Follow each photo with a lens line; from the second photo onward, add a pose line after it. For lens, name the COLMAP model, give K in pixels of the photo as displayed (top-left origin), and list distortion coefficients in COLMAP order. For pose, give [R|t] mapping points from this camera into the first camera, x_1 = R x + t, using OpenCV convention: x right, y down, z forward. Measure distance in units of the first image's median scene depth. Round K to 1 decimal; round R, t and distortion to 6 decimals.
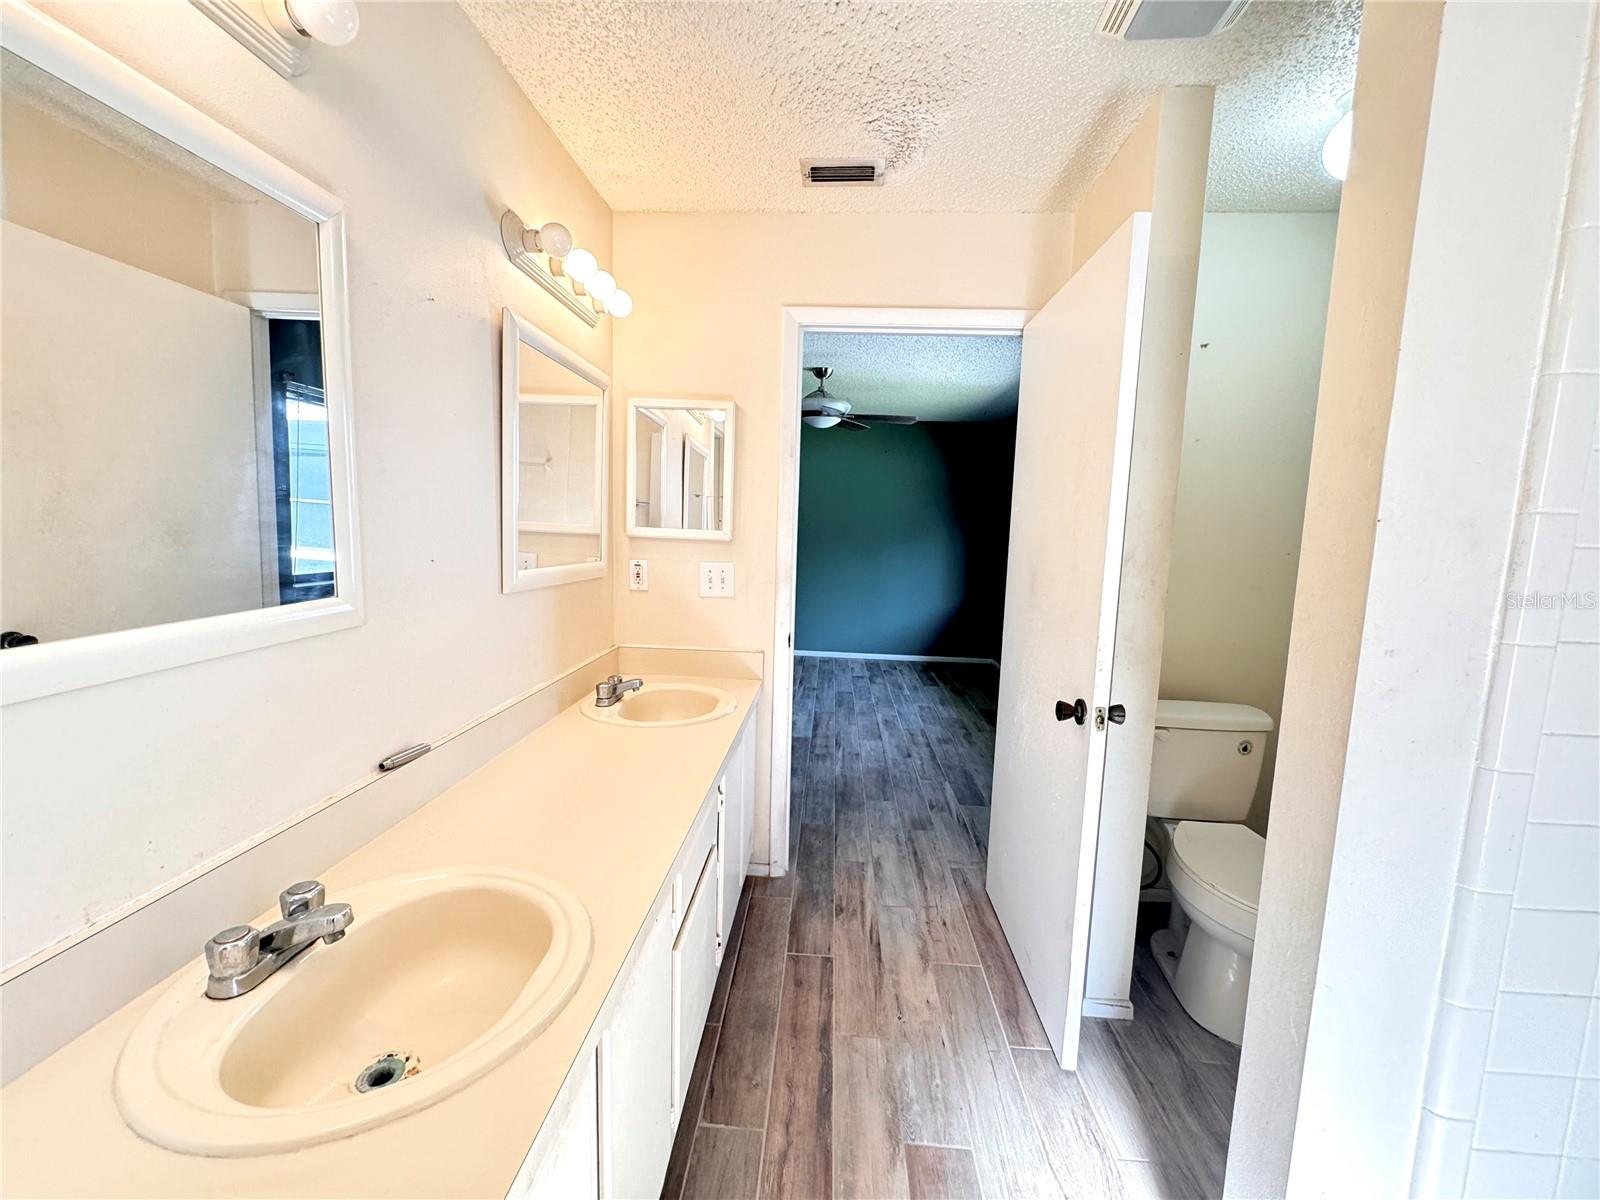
lens RADIAL K [[639.1, 0, 799.0], [0, 639.1, 601.7], [0, 0, 1]] dist [-0.001372, 0.000091]
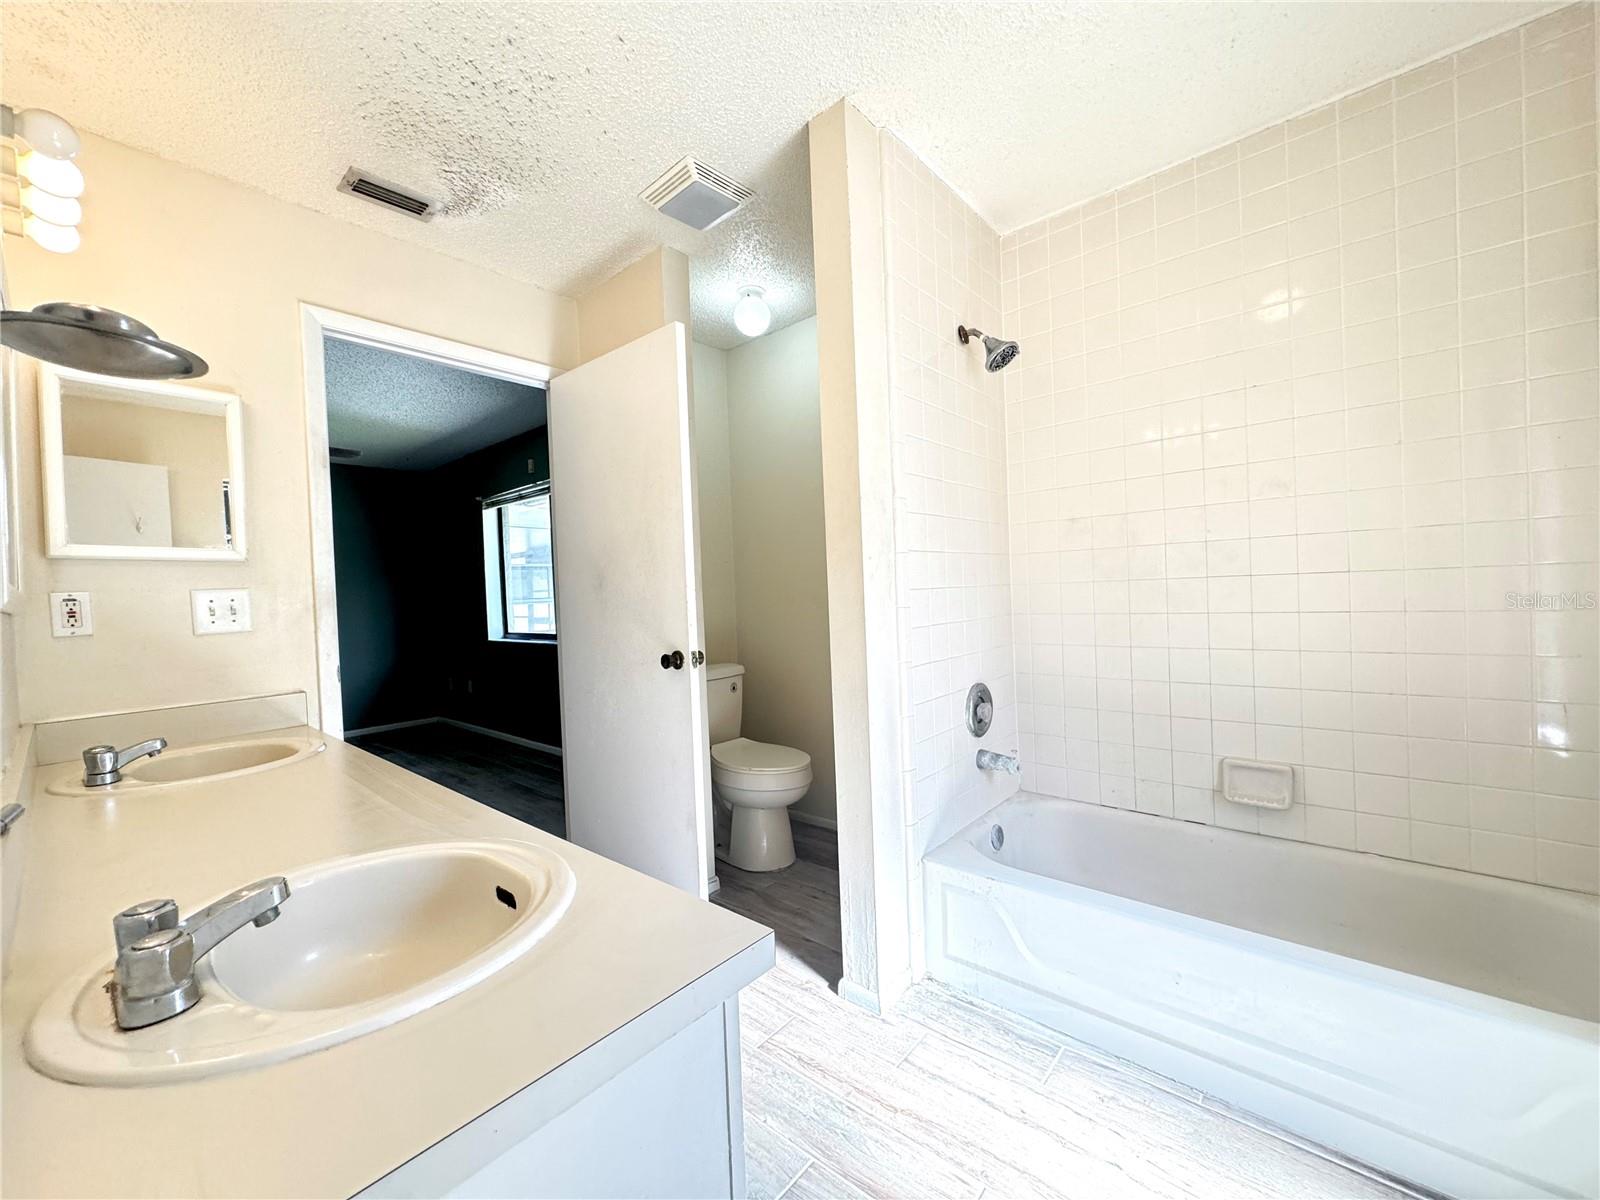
lens RADIAL K [[631.9, 0, 800.0], [0, 631.9, 600.0], [0, 0, 1]] dist [-0.001933, -0.000460]
pose [[0.603577, -0.068295, 0.794375, -0.183663], [0.151209, 0.988048, -0.029945, 0.048165], [-0.782835, 0.138191, 0.606690, -0.020697]]
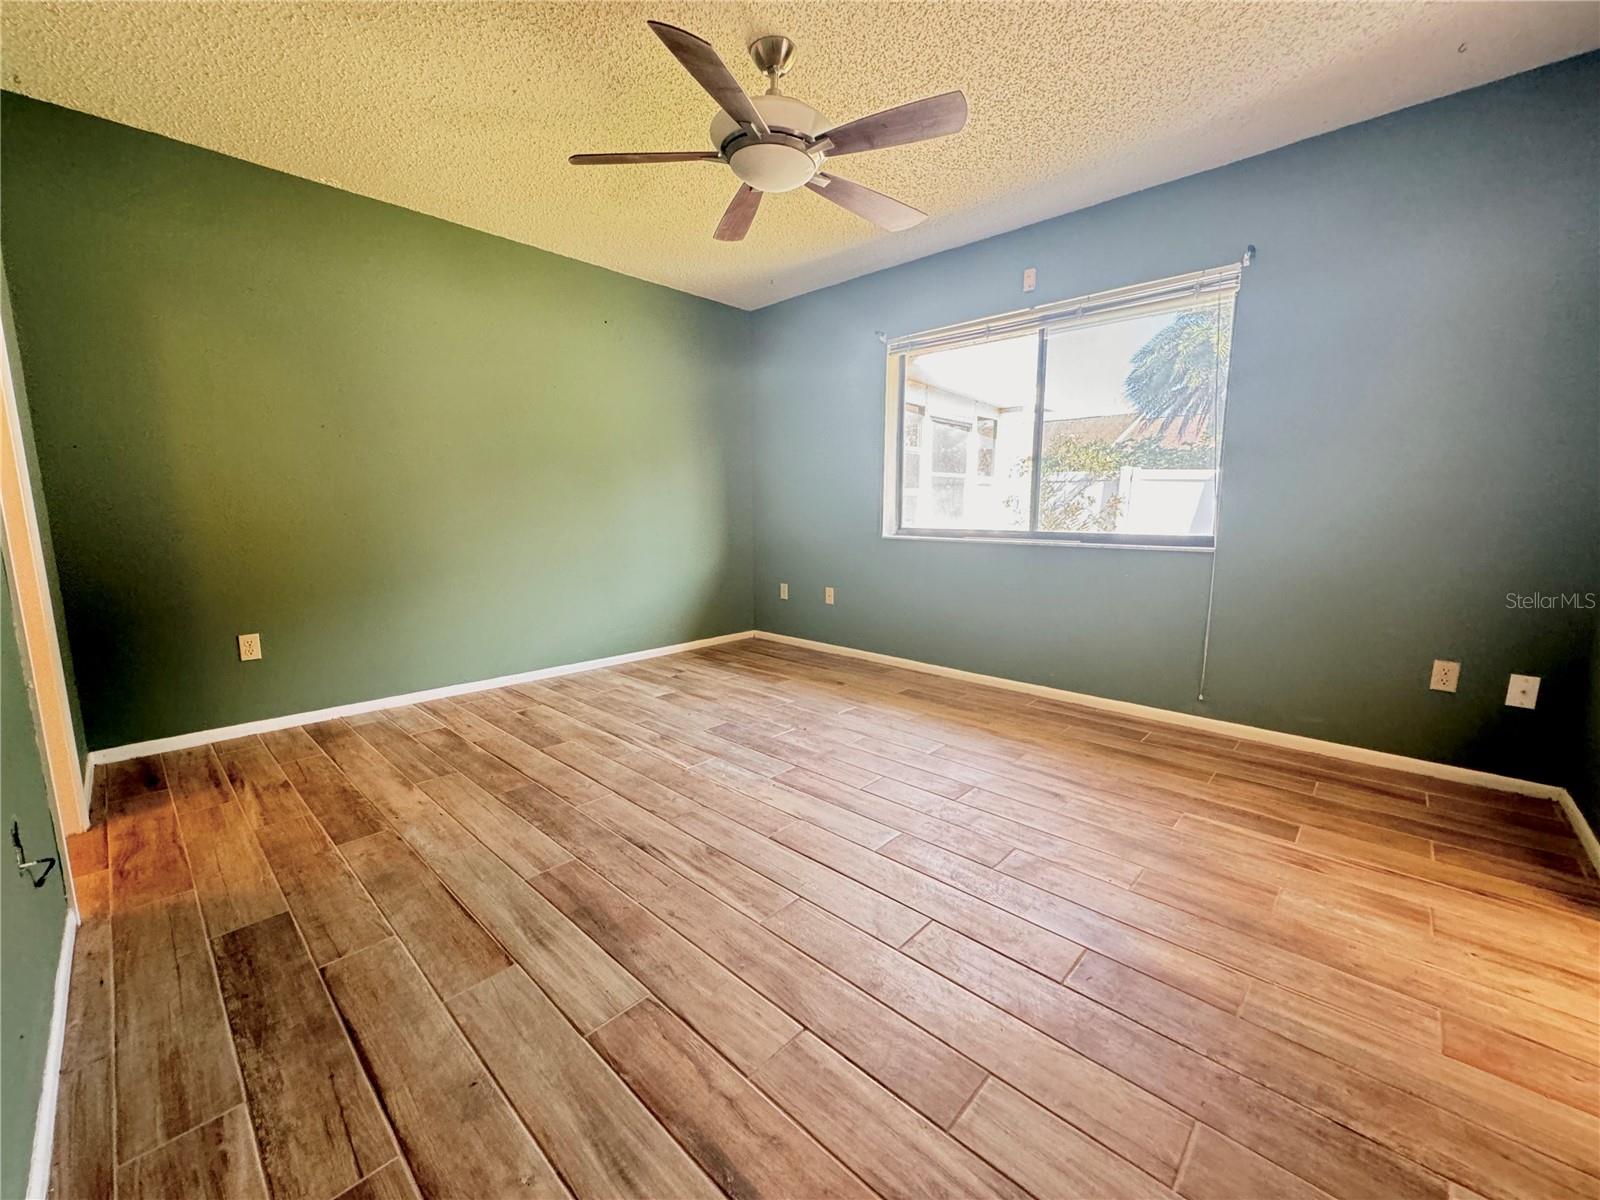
lens RADIAL K [[636.4, 0, 798.8], [0, 636.4, 602.6], [0, 0, 1]] dist [-0.000733, 0.000381]
pose [[0.639149, -0.144559, 0.755375, -0.402547], [0.110230, 0.989254, 0.096048, -0.017930], [-0.761143, 0.021876, 0.648216, 0.802914]]
